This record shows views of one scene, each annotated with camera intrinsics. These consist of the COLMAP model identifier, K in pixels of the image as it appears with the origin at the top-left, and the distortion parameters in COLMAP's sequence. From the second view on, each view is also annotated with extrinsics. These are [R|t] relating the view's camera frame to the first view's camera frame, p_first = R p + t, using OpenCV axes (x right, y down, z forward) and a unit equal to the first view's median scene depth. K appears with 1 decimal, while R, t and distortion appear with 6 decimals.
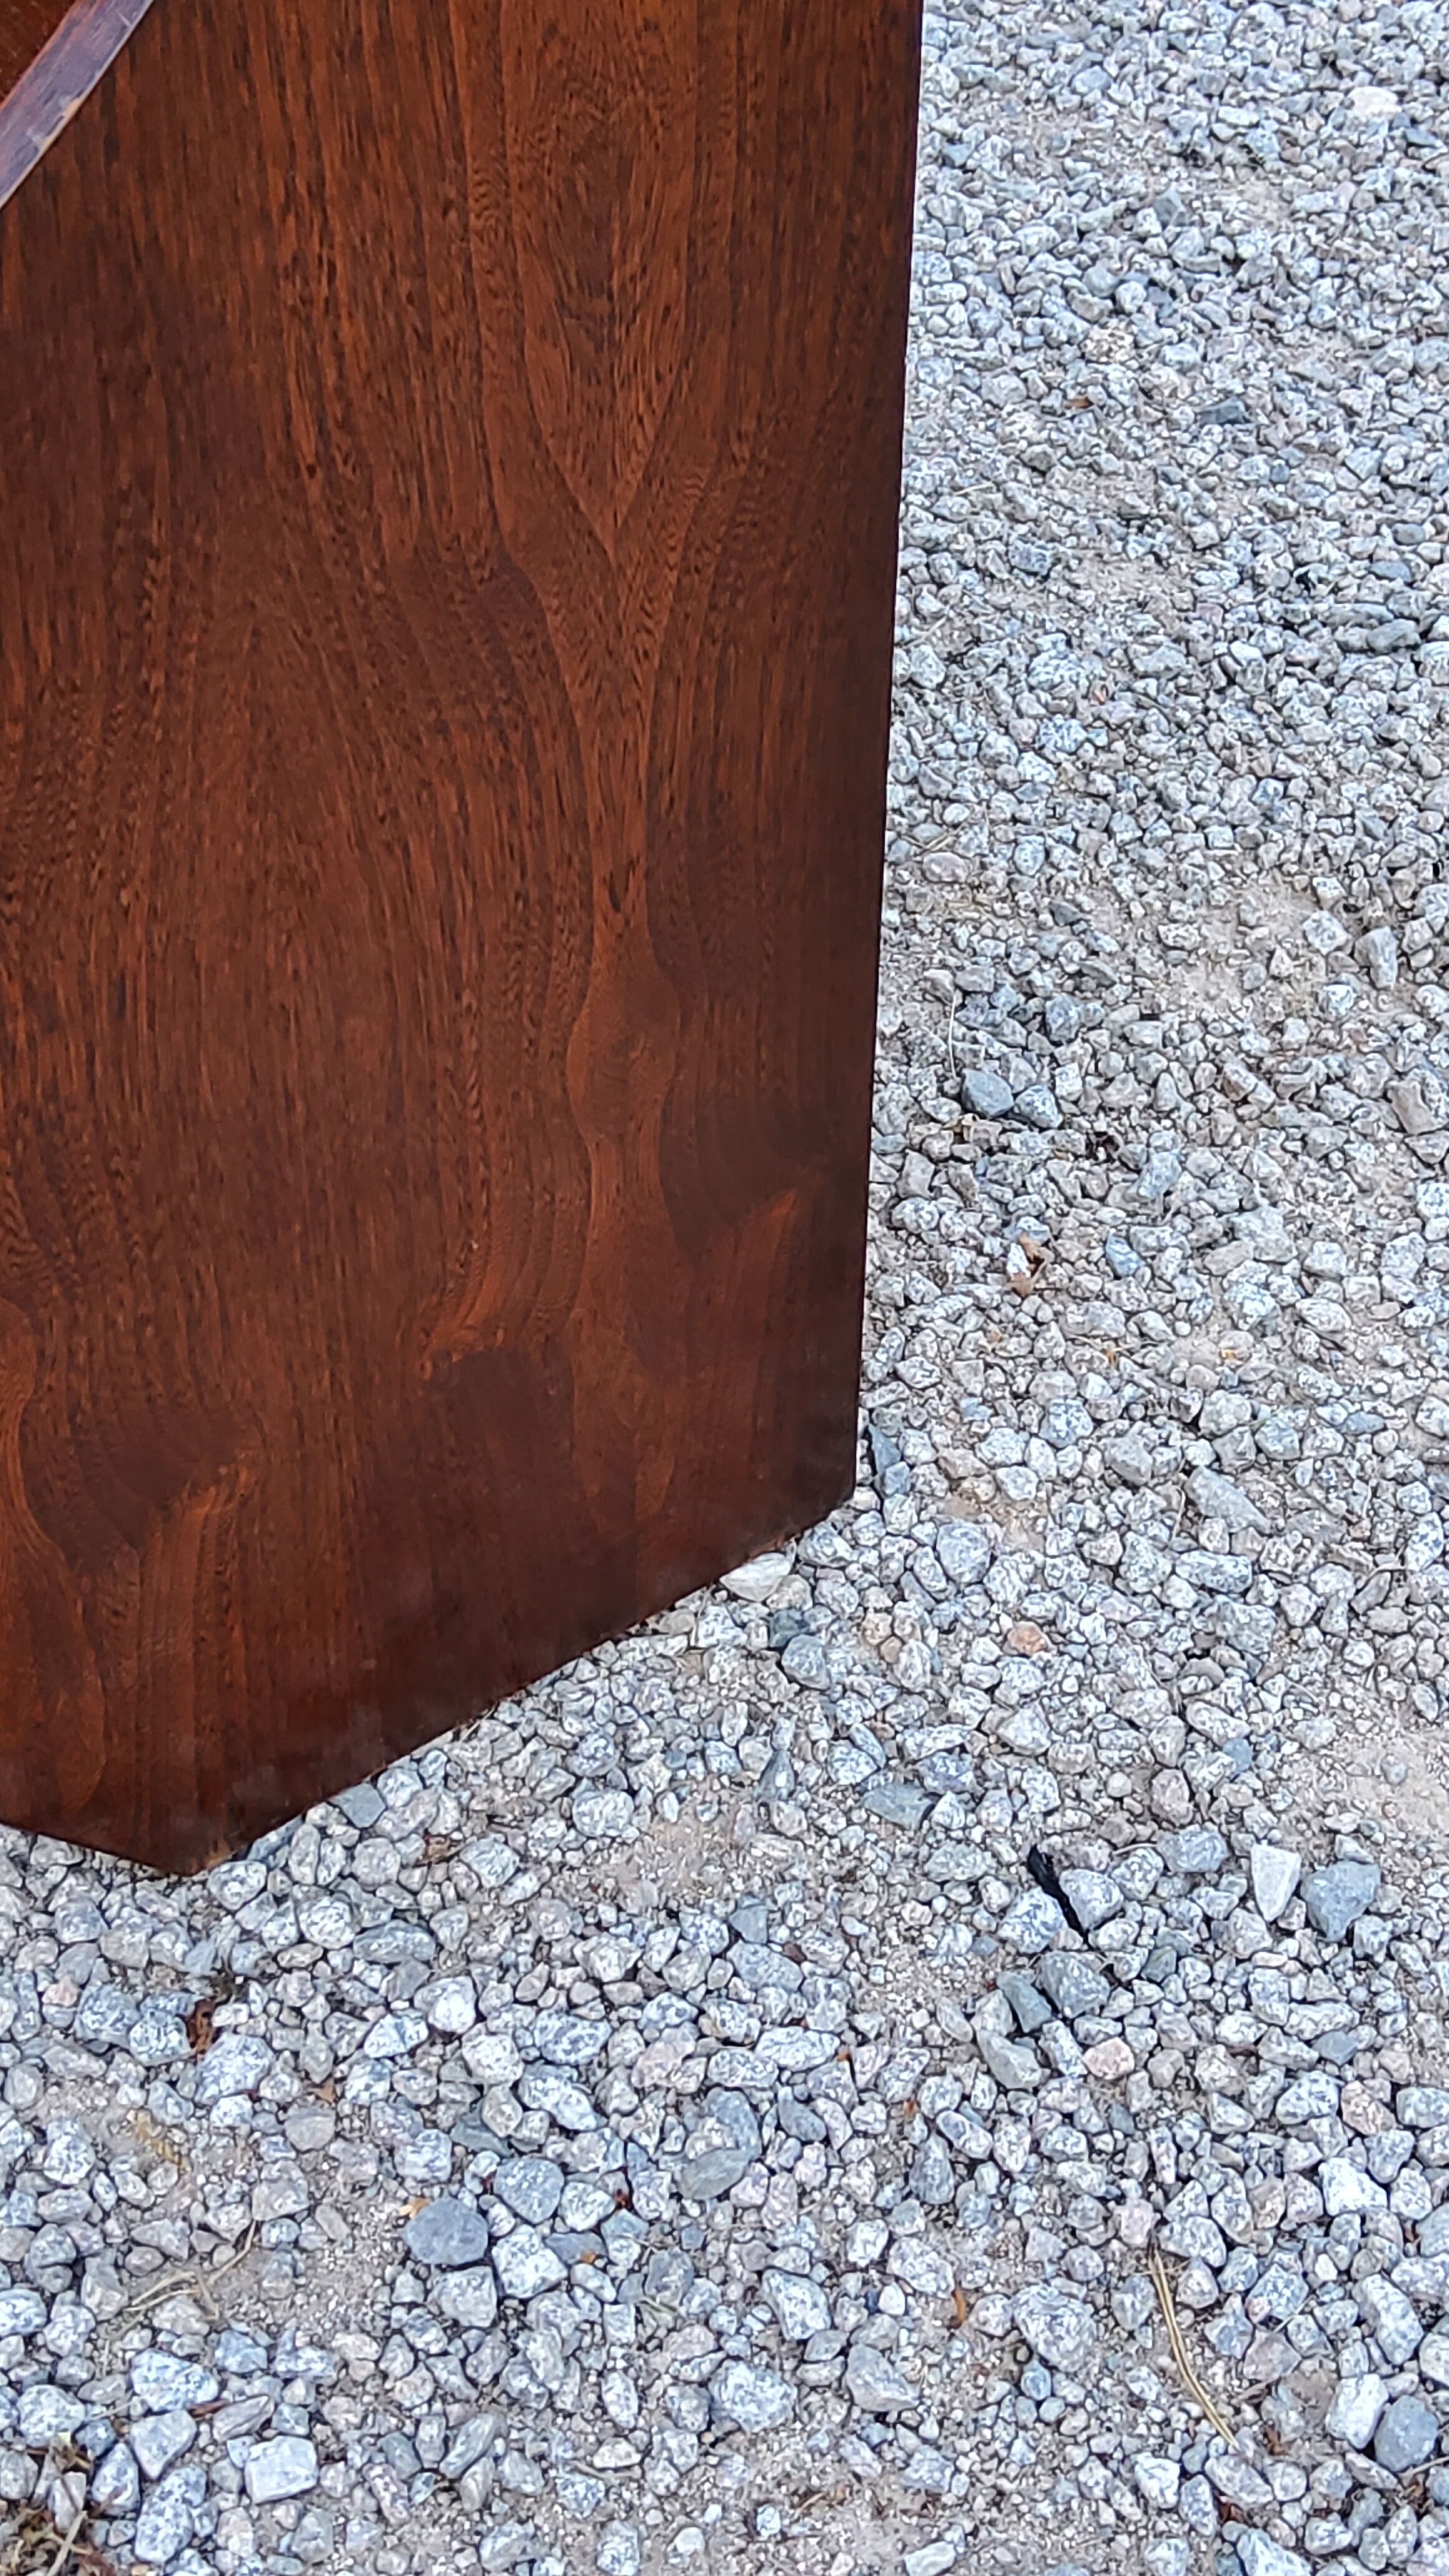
lens RADIAL K [[3824.6, 0, 745.5], [0, 3824.6, 1274.9], [0, 0, 1]] dist [0.110333, 0.000000]
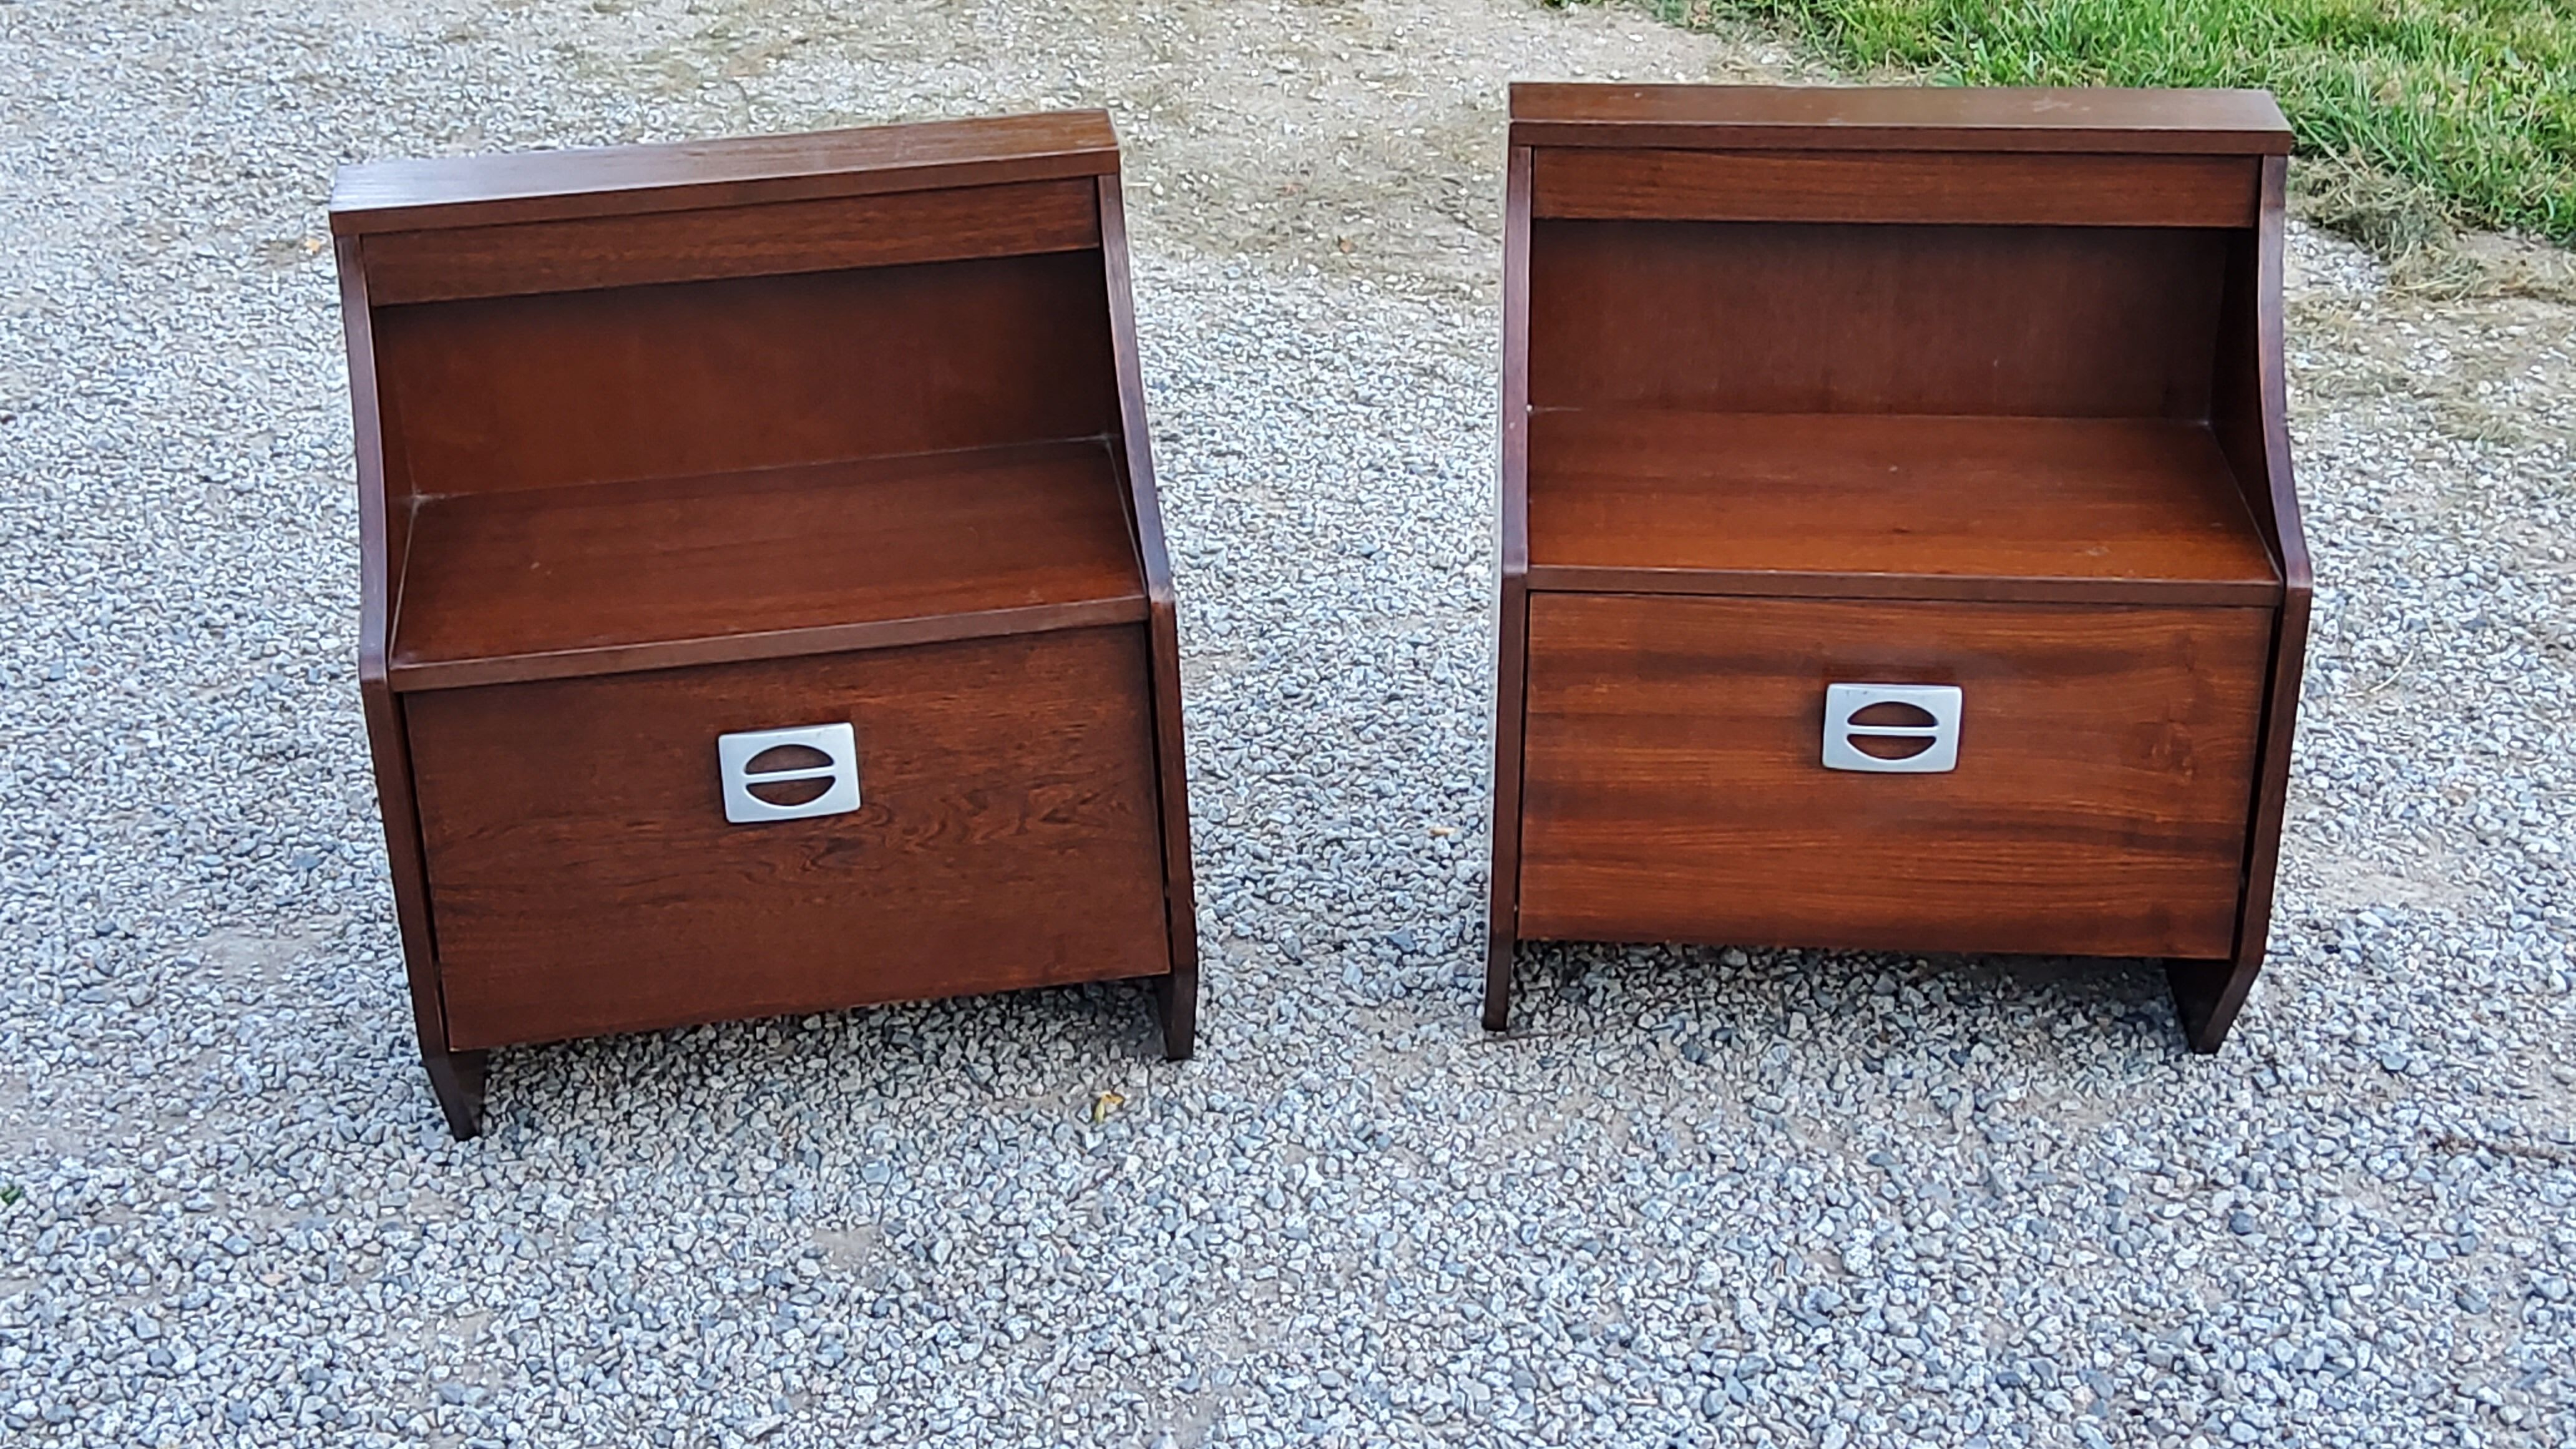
lens RADIAL K [[3824.6, 0, 1260.9], [0, 3824.6, 722.7], [0, 0, 1]] dist [0.110333, 0.000000]
pose [[0.629267, -0.345711, 0.696065, -2.397145], [0.556134, 0.825922, -0.092558, -0.168190], [-0.542897, 0.445349, 0.711988, -0.721958]]
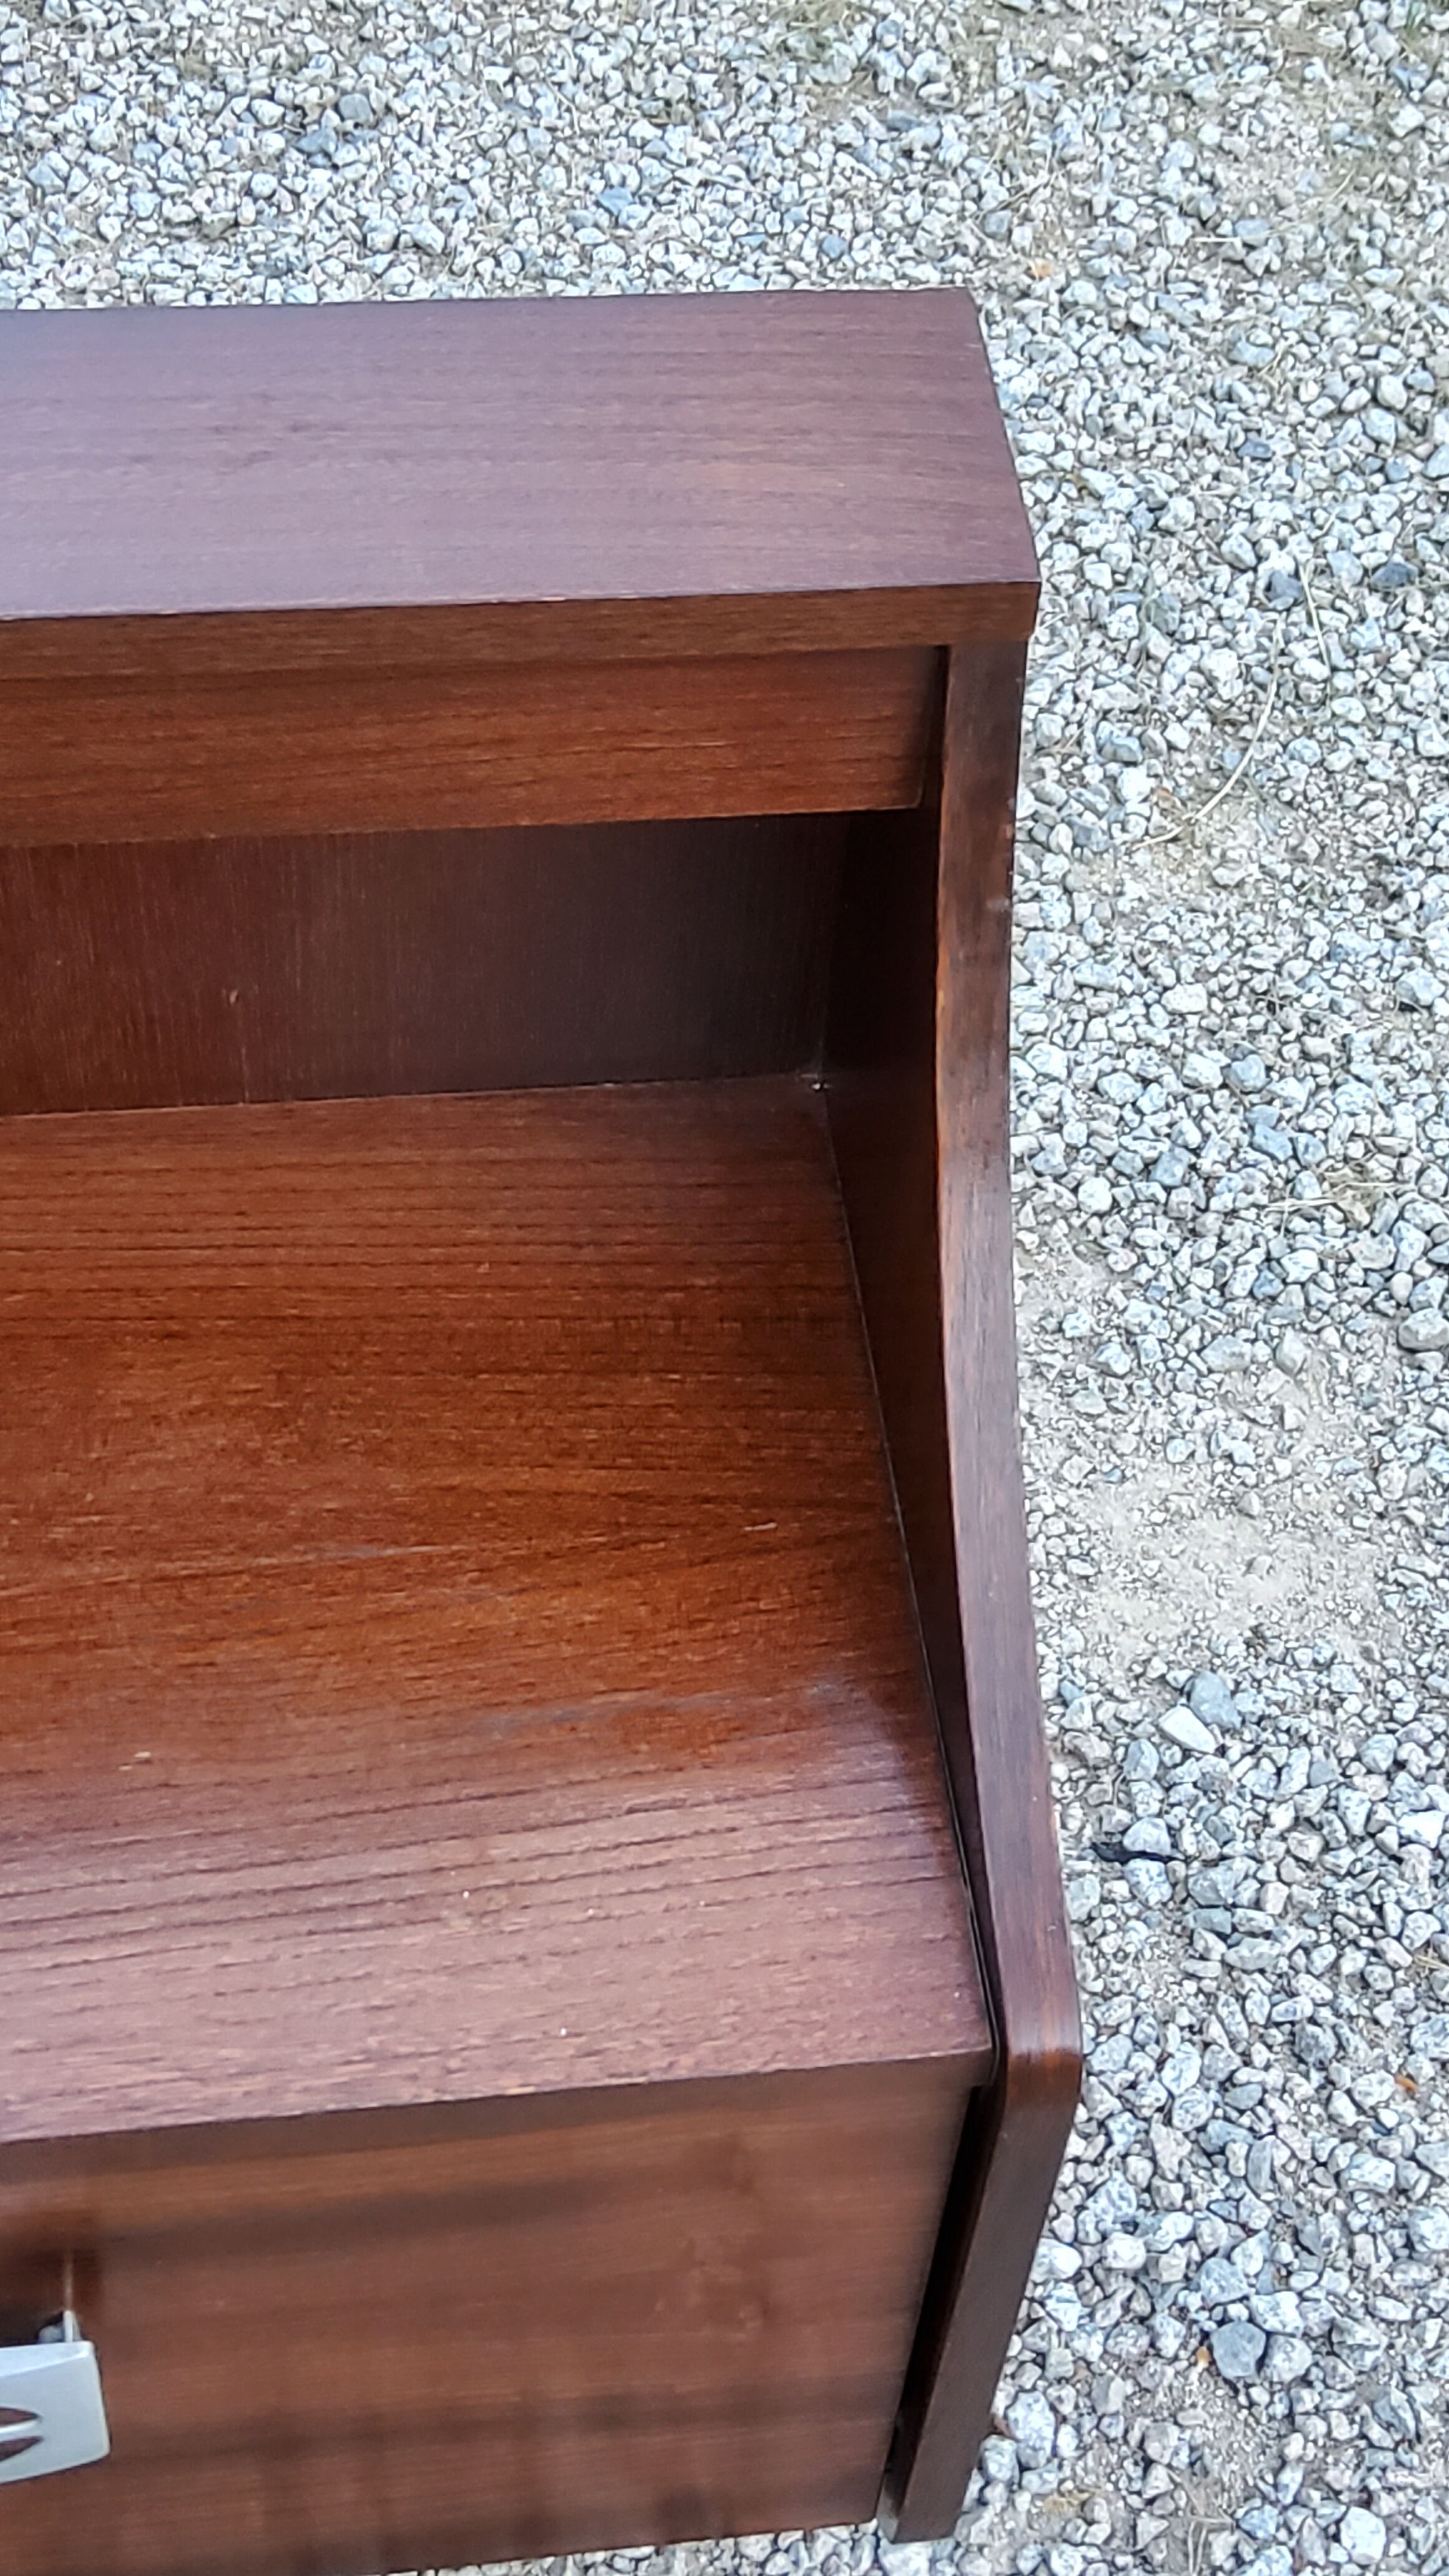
lens RADIAL K [[3824.6, 0, 706.2], [0, 3824.6, 1255.6], [0, 0, 1]] dist [0.110333, 0.000000]
pose [[0.489547, -0.675781, 0.551056, -0.594277], [0.582563, 0.723702, 0.369966, -0.580153], [-0.648817, 0.139909, 0.747972, 0.041173]]
